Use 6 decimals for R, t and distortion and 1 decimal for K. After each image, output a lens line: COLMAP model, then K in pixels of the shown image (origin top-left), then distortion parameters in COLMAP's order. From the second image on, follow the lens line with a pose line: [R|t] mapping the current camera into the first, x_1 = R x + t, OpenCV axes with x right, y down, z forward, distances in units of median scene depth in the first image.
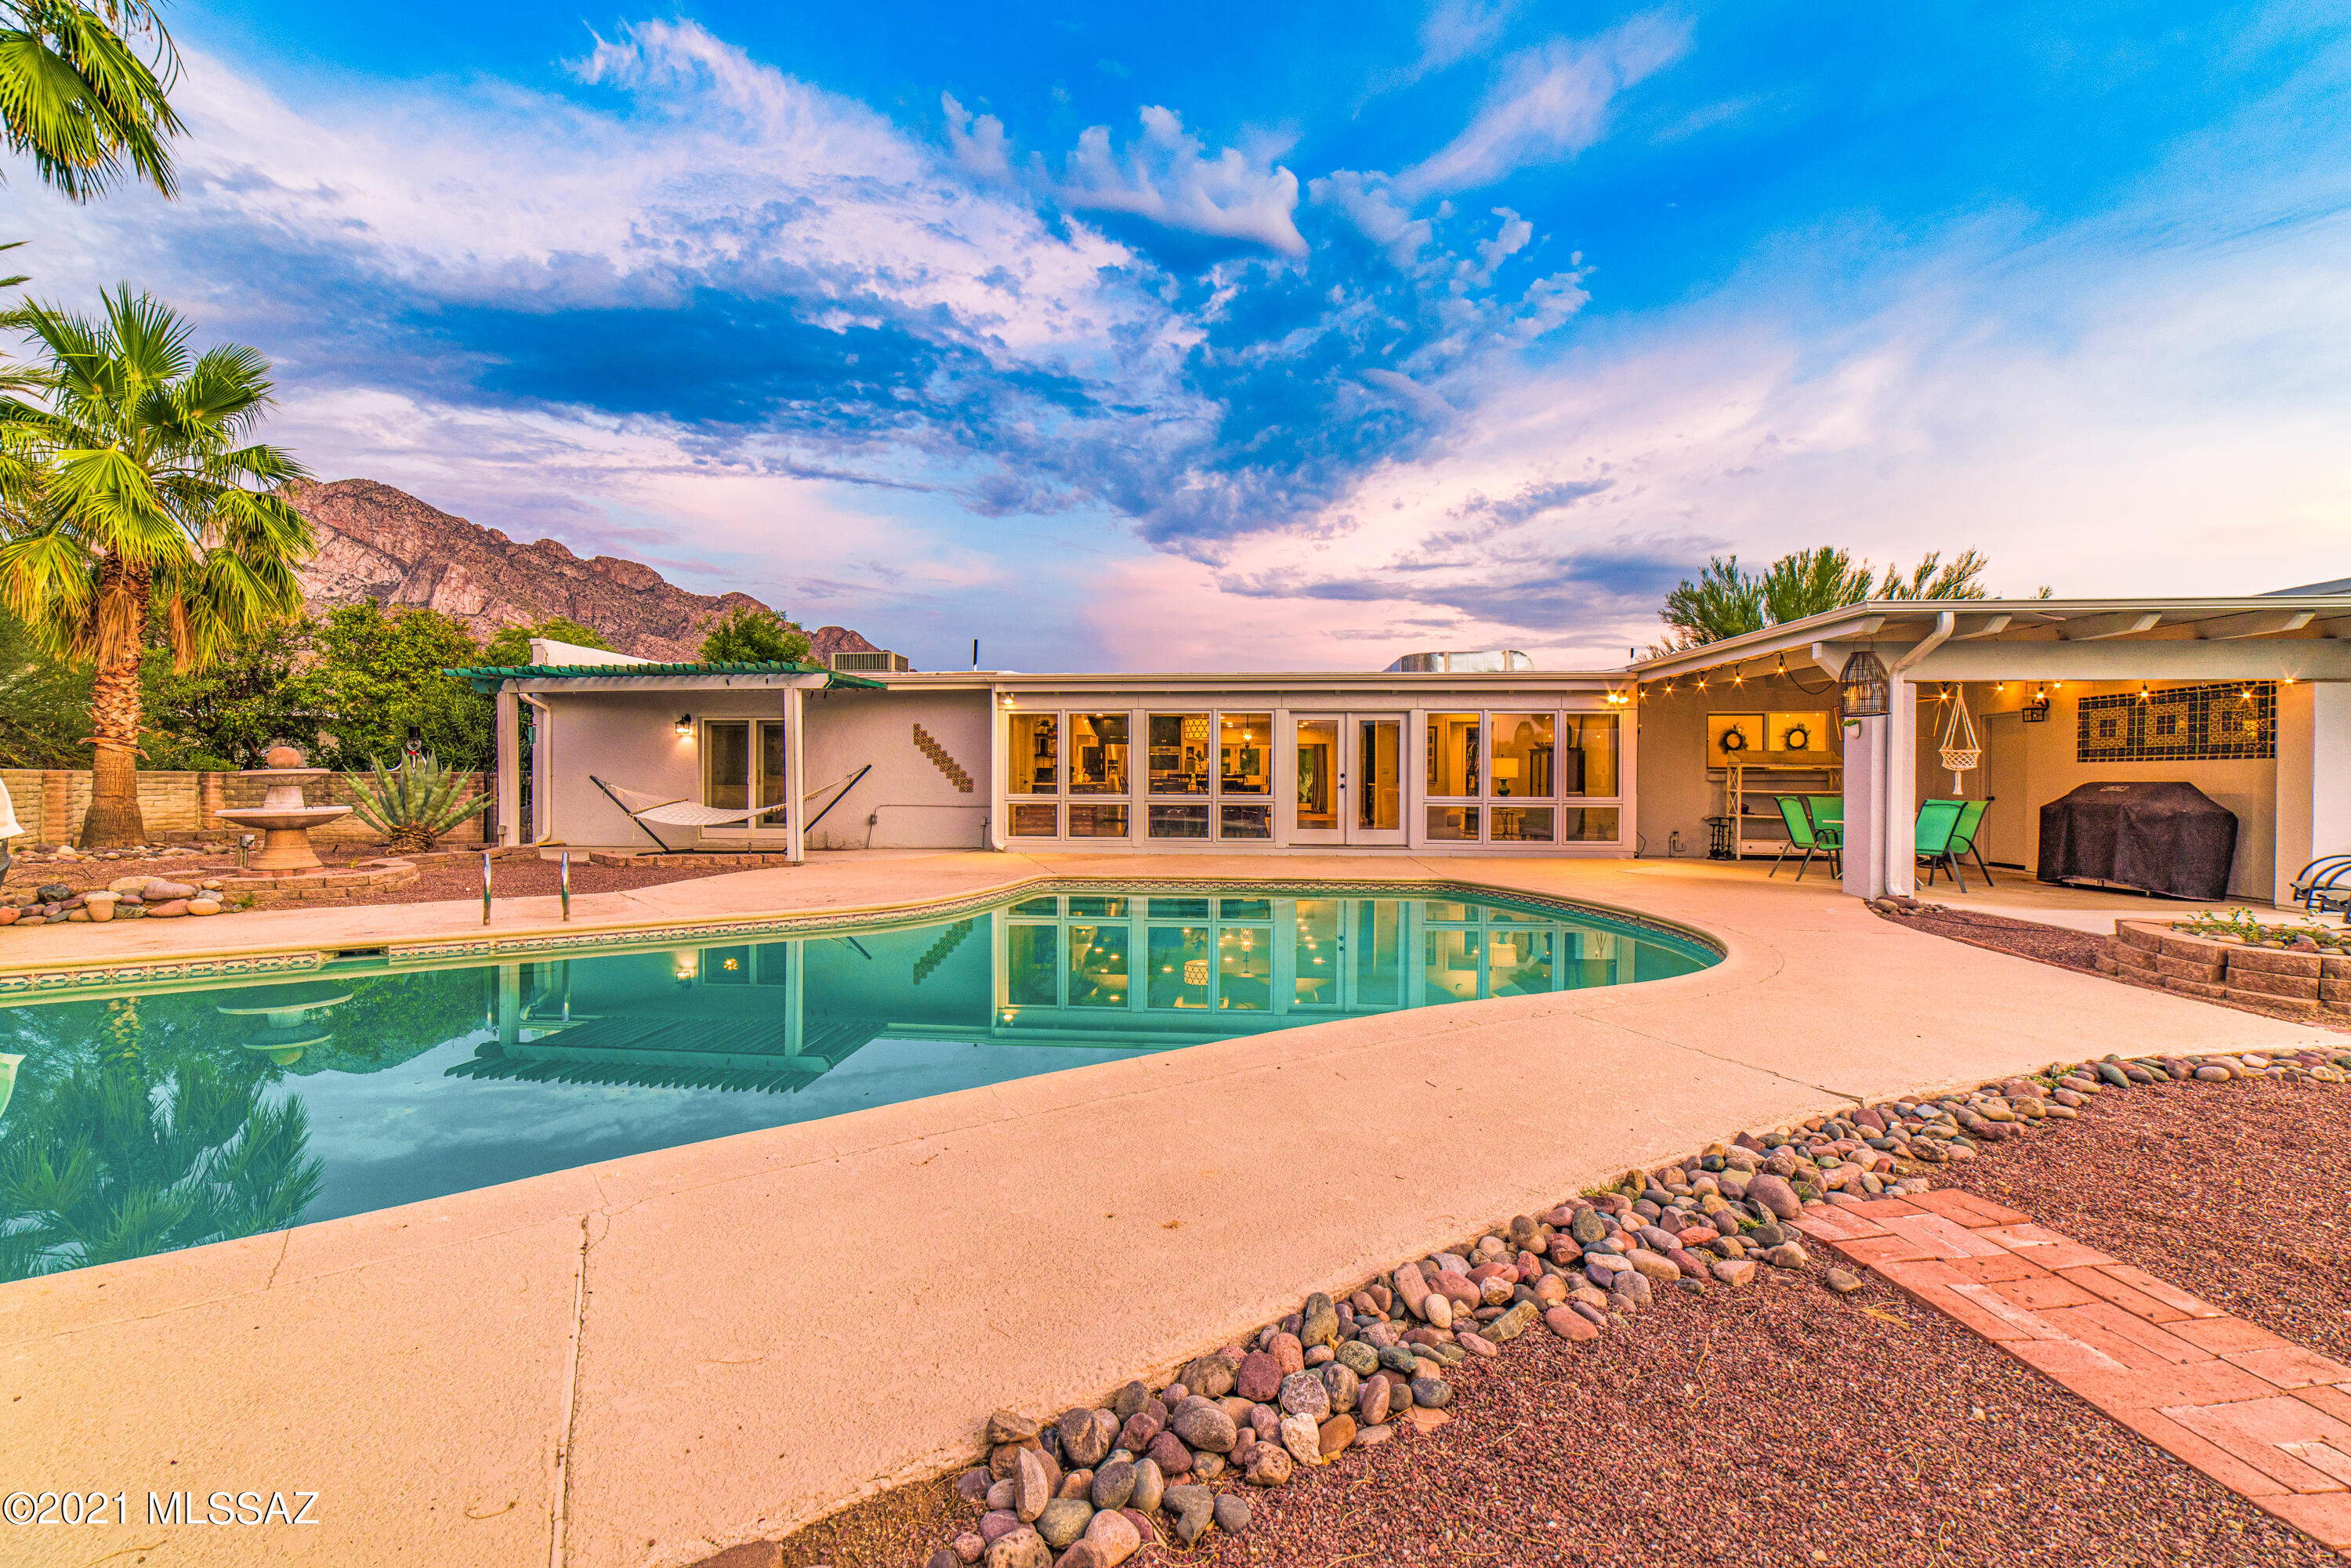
lens RADIAL K [[946.4, 0, 1163.3], [0, 946.4, 801.9], [0, 0, 1]] dist [-0.022648, 0.009414]
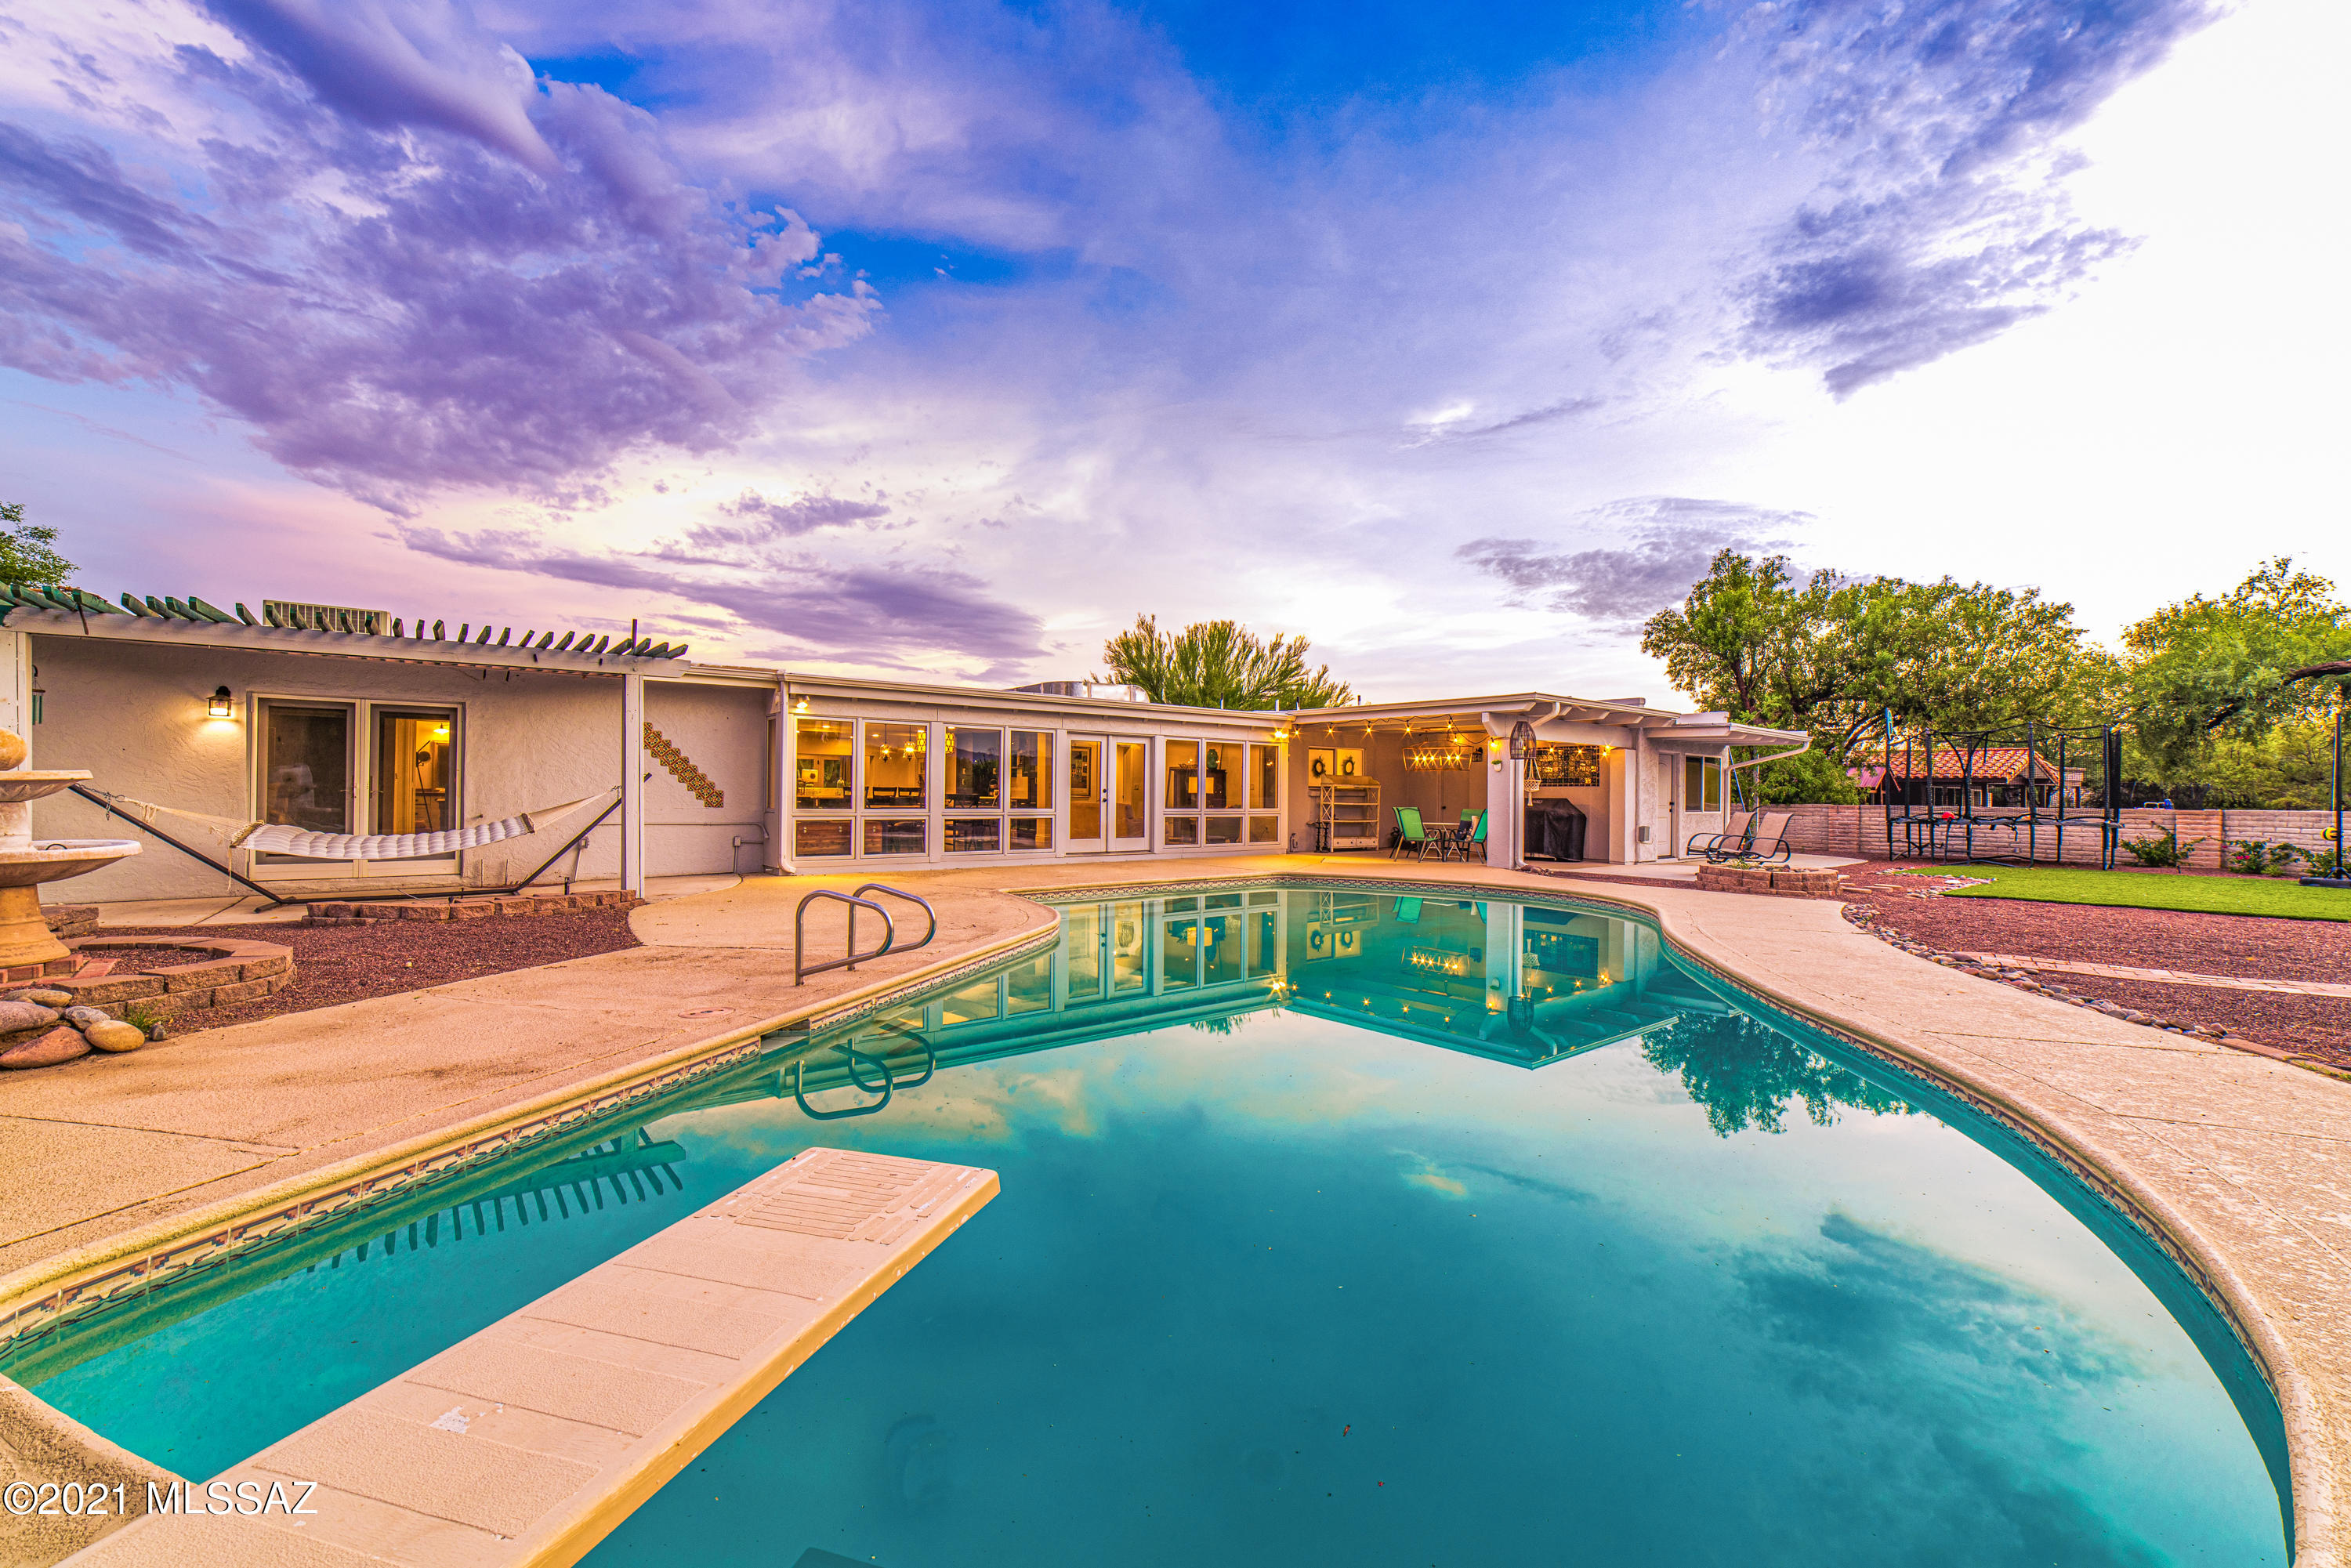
lens RADIAL K [[946.4, 0, 1196.3], [0, 946.4, 796.5], [0, 0, 1]] dist [-0.022648, 0.009414]
pose [[0.724549, 0.001945, 0.689220, -0.506700], [0.010765, 0.999842, -0.014139, -0.003830], [-0.689139, 0.017664, 0.724414, 0.107325]]
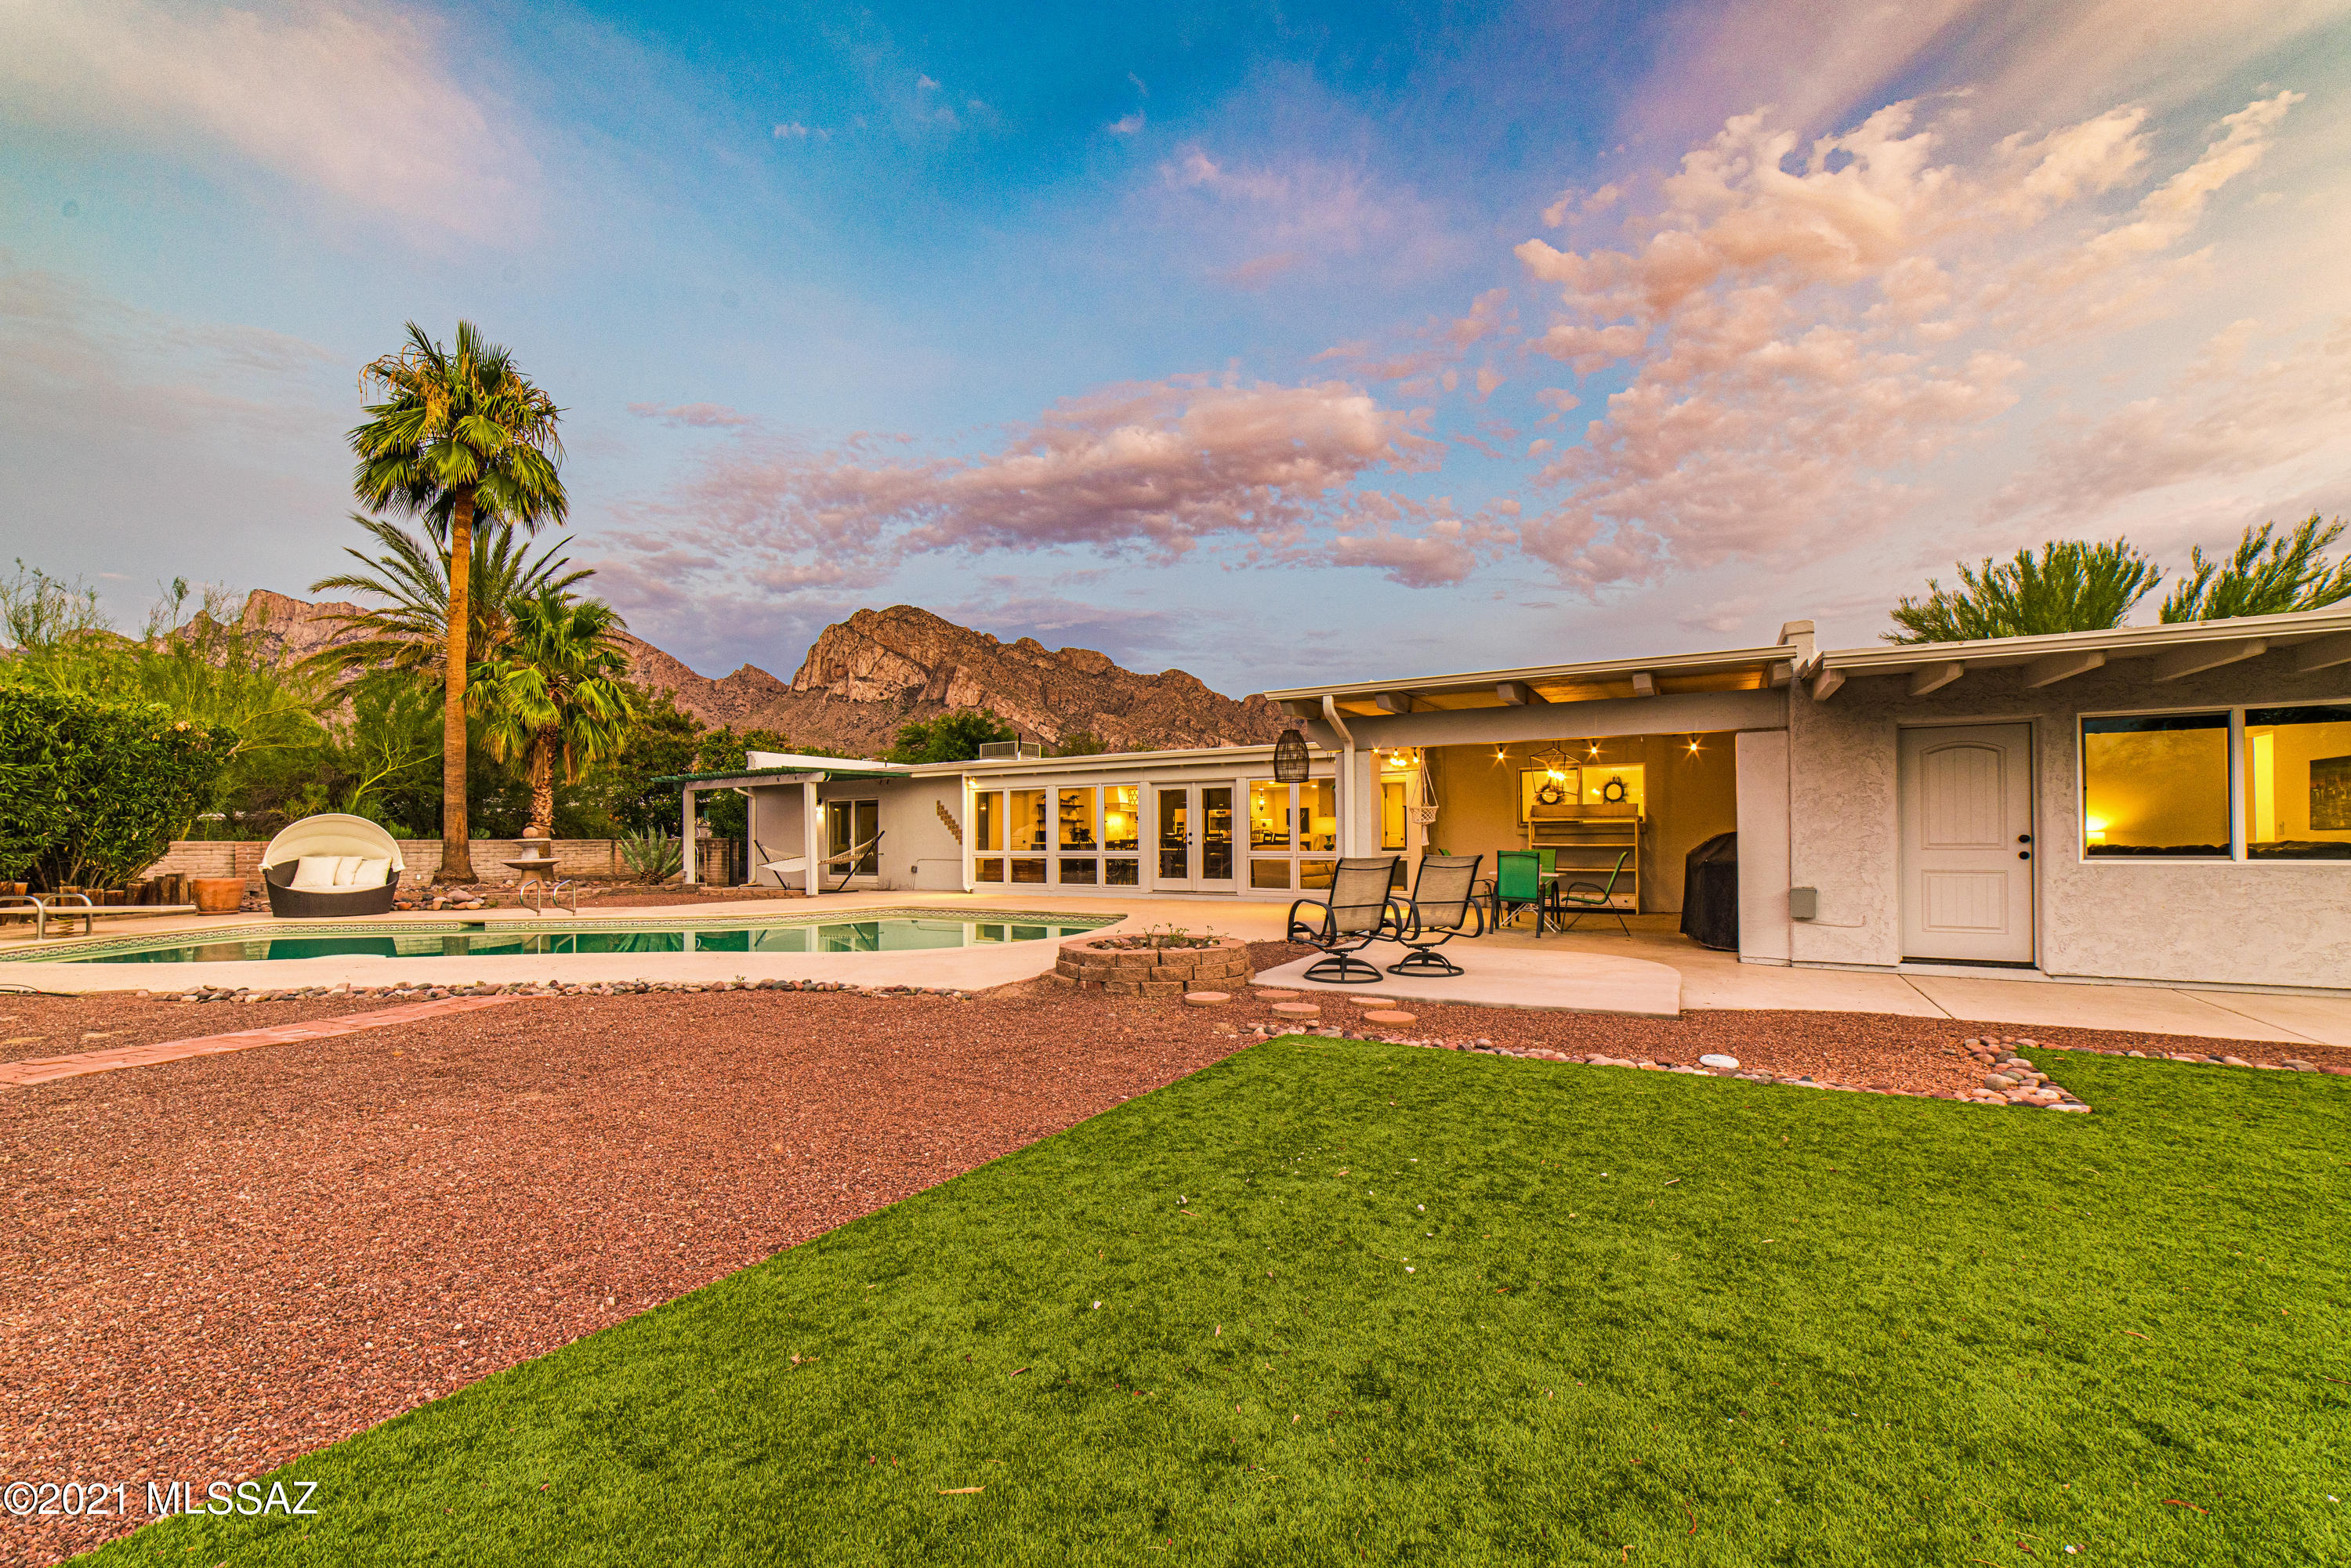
lens RADIAL K [[946.4, 0, 1153.0], [0, 946.4, 847.9], [0, 0, 1]] dist [-0.022648, 0.009414]
pose [[0.901388, -0.006060, -0.432969, 0.673165], [0.000431, 0.999914, -0.013098, 0.005832], [0.433012, 0.011620, 0.901313, -0.126672]]
